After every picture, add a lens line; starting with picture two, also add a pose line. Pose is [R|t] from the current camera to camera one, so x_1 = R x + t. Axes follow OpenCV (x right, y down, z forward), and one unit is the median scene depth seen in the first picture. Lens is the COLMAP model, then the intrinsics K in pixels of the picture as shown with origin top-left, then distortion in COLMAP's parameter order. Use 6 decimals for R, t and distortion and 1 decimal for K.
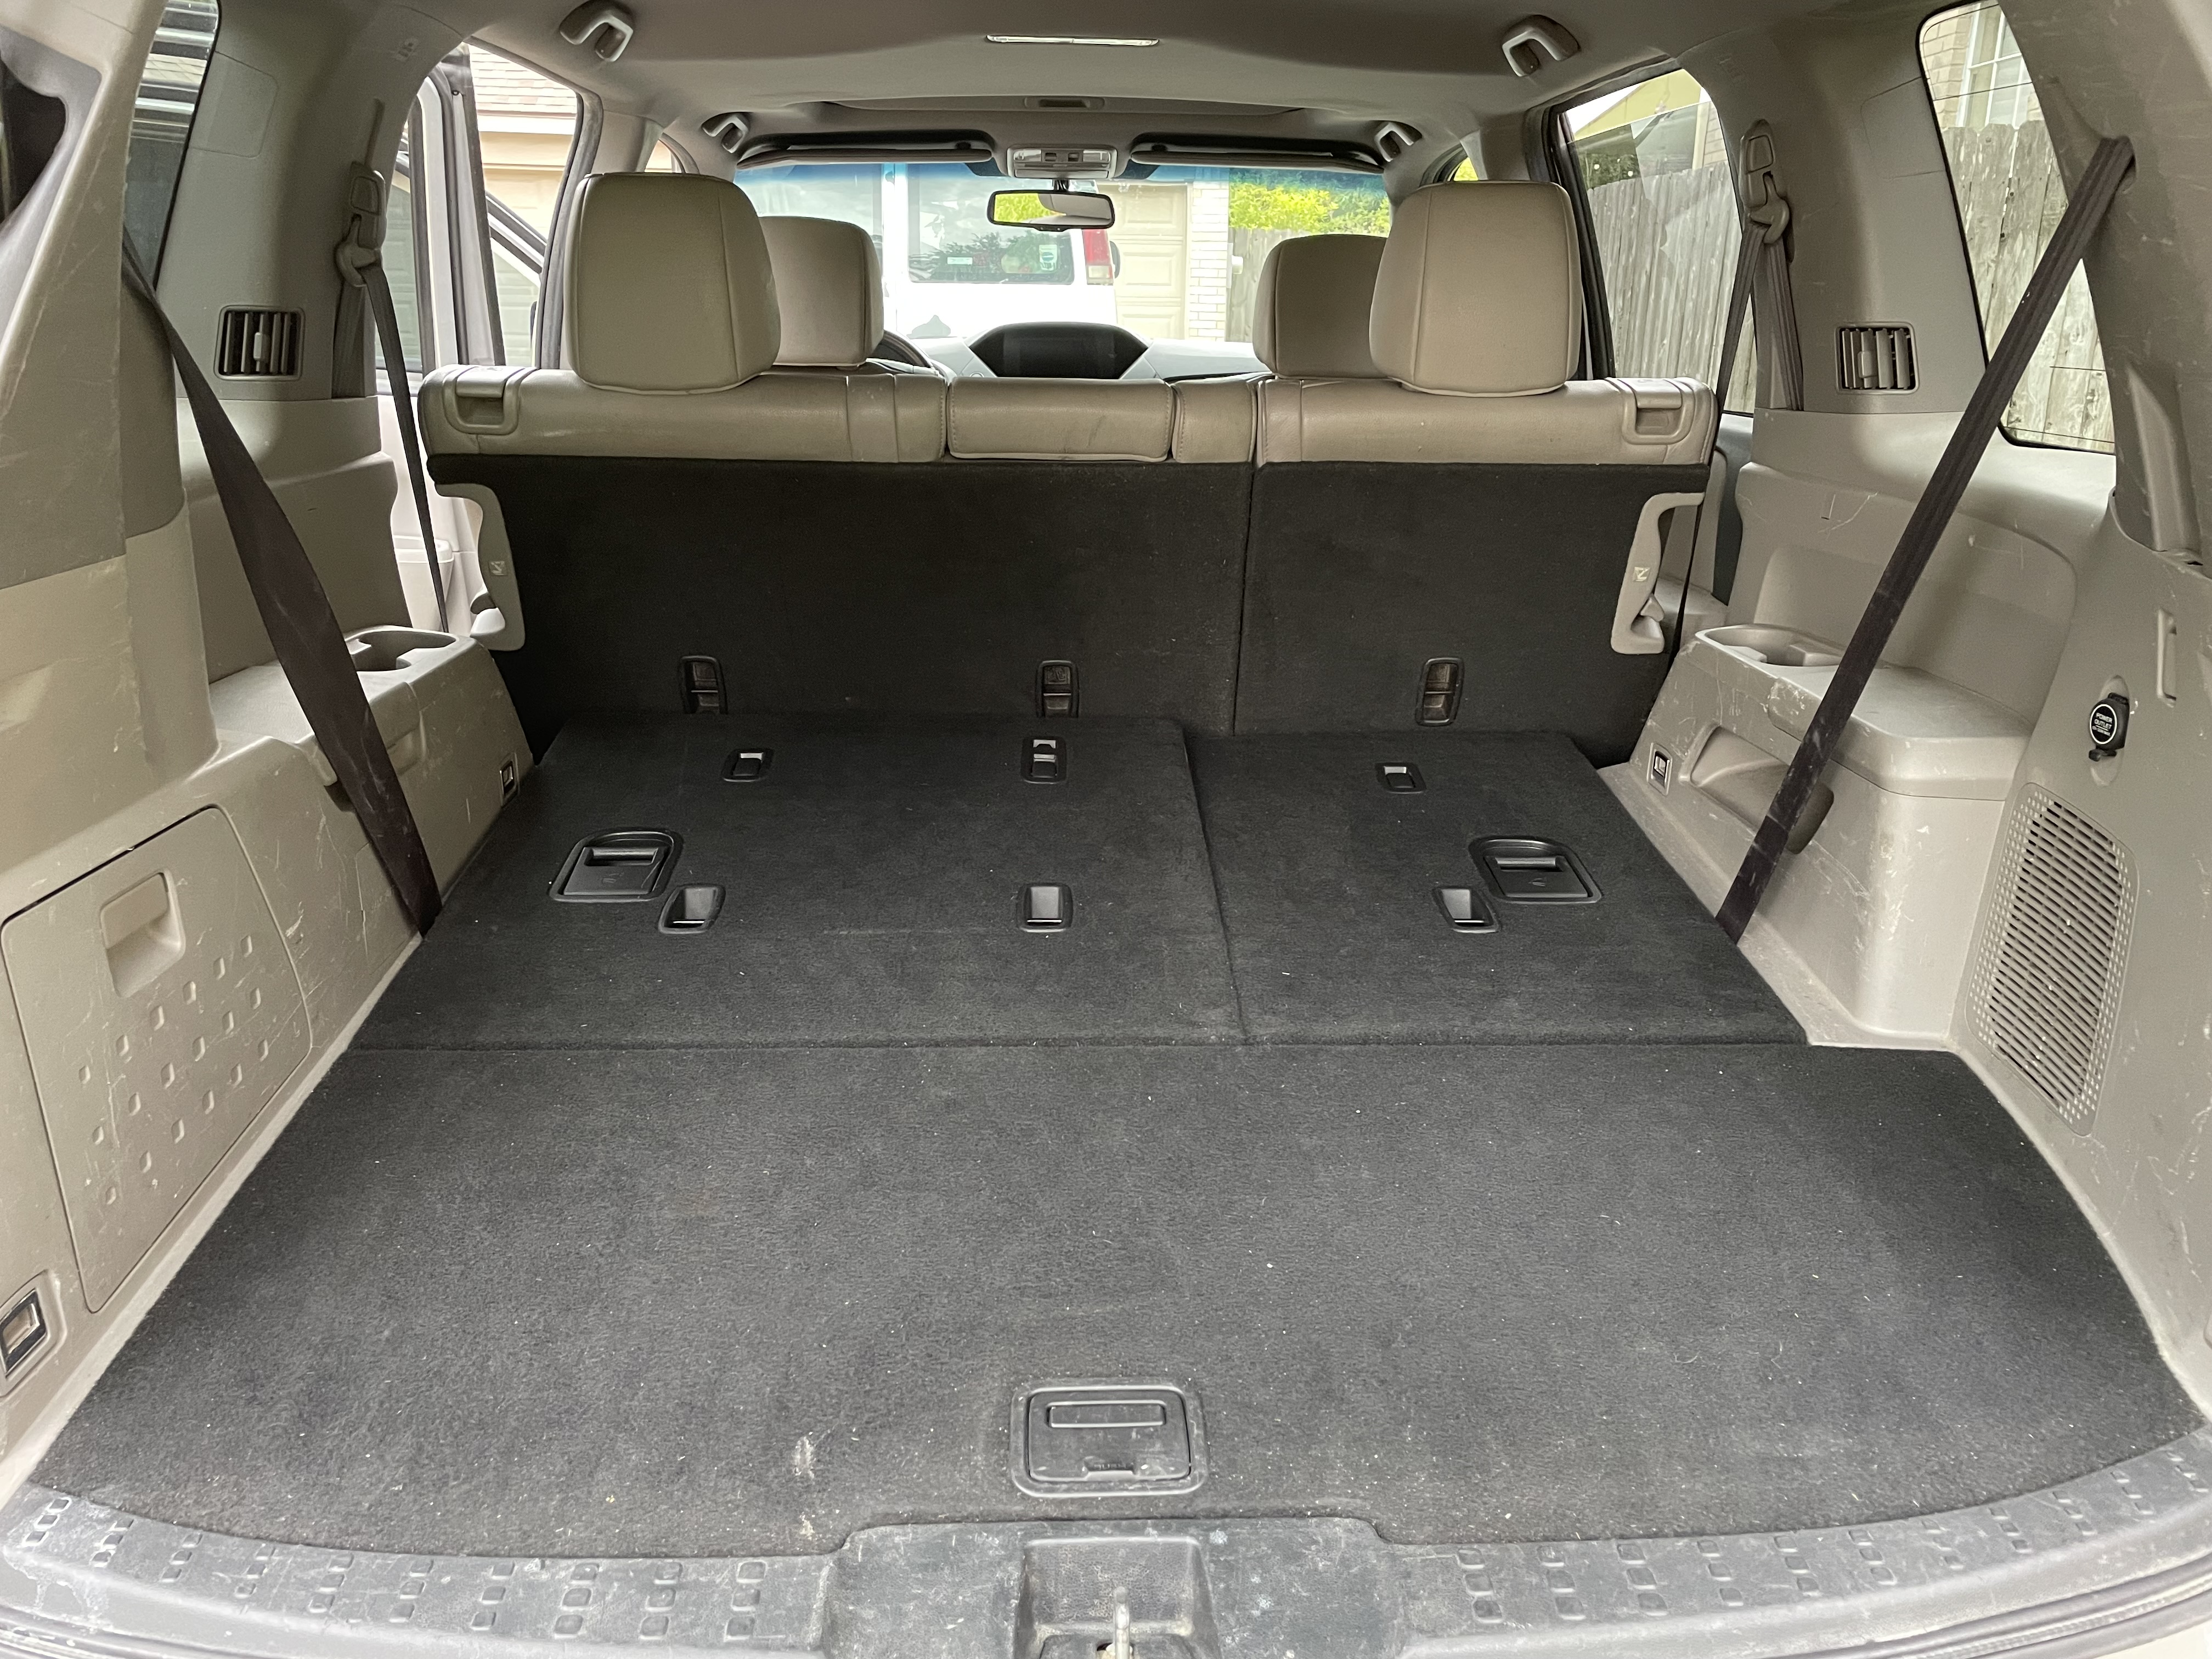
lens RADIAL K [[1673.6, 0, 1172.4], [0, 1673.6, 816.5], [0, 0, 1]] dist [0.038413, -0.046615]
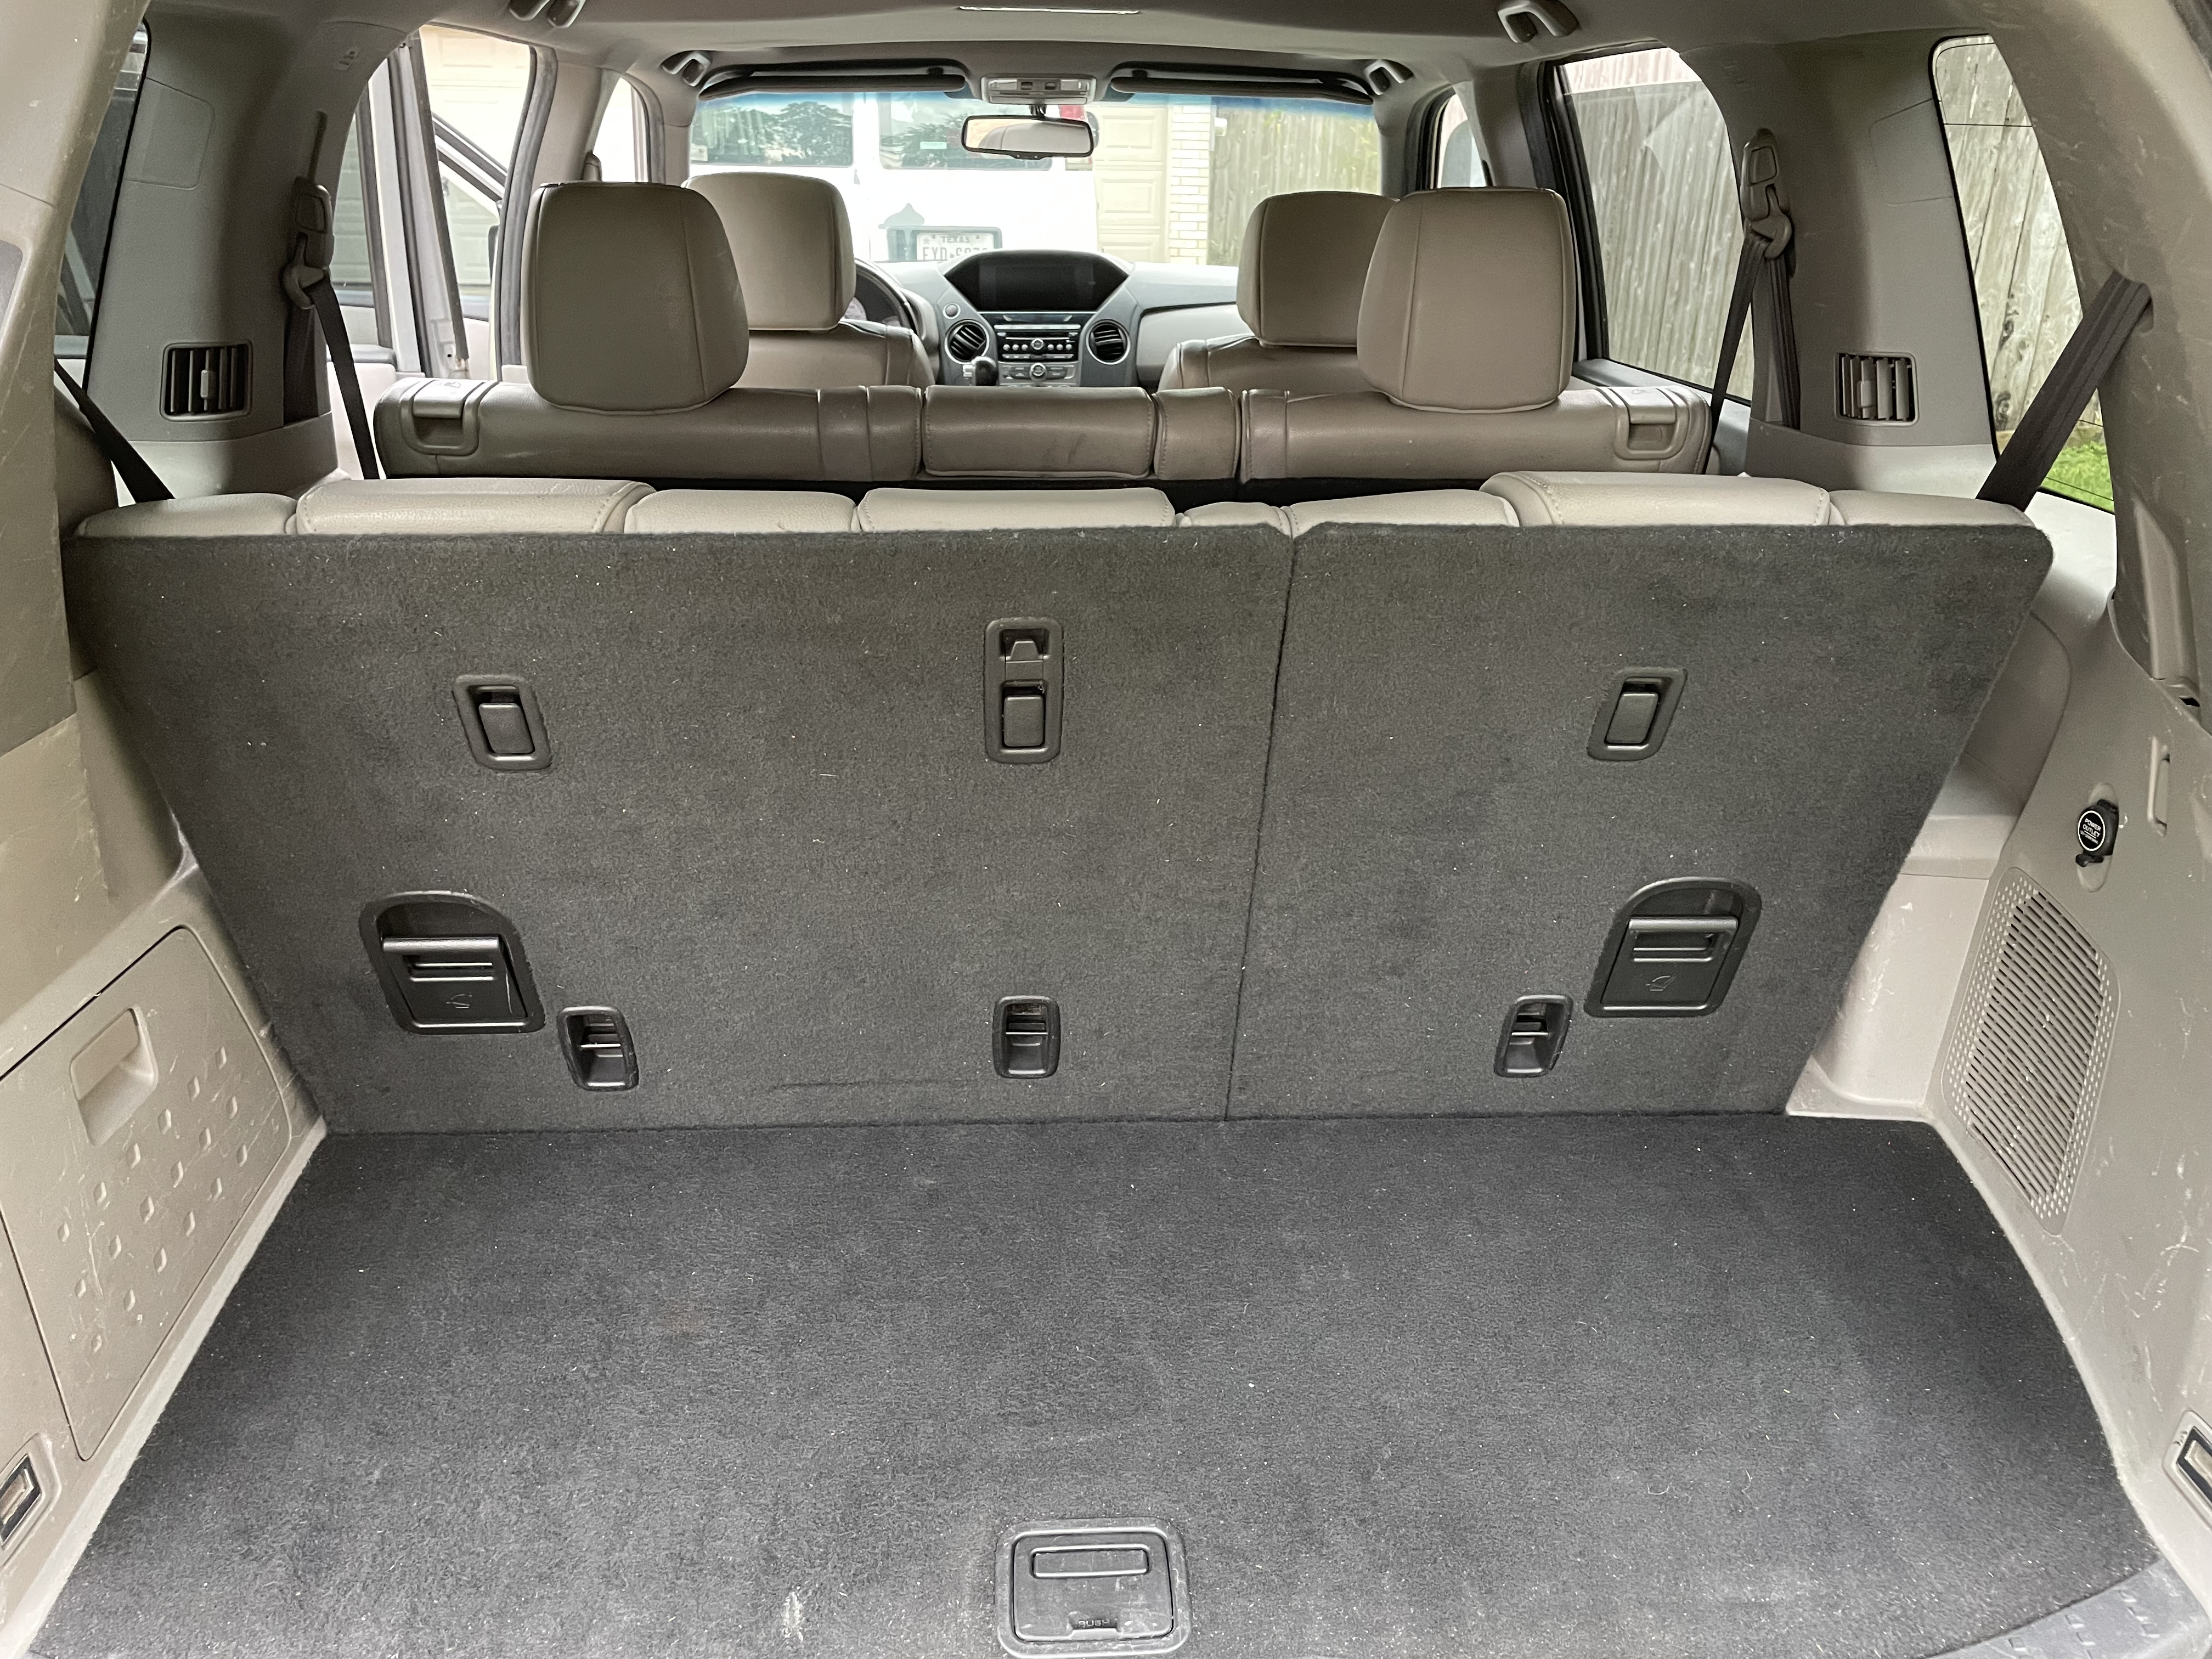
lens RADIAL K [[1673.6, 0, 1172.5], [0, 1673.6, 720.6], [0, 0, 1]] dist [0.038413, -0.046615]
pose [[0.999928, 0.000004, 0.011992, -0.001424], [-0.000995, 0.996581, 0.082618, -0.196581], [-0.011950, -0.082624, 0.996509, 0.021291]]
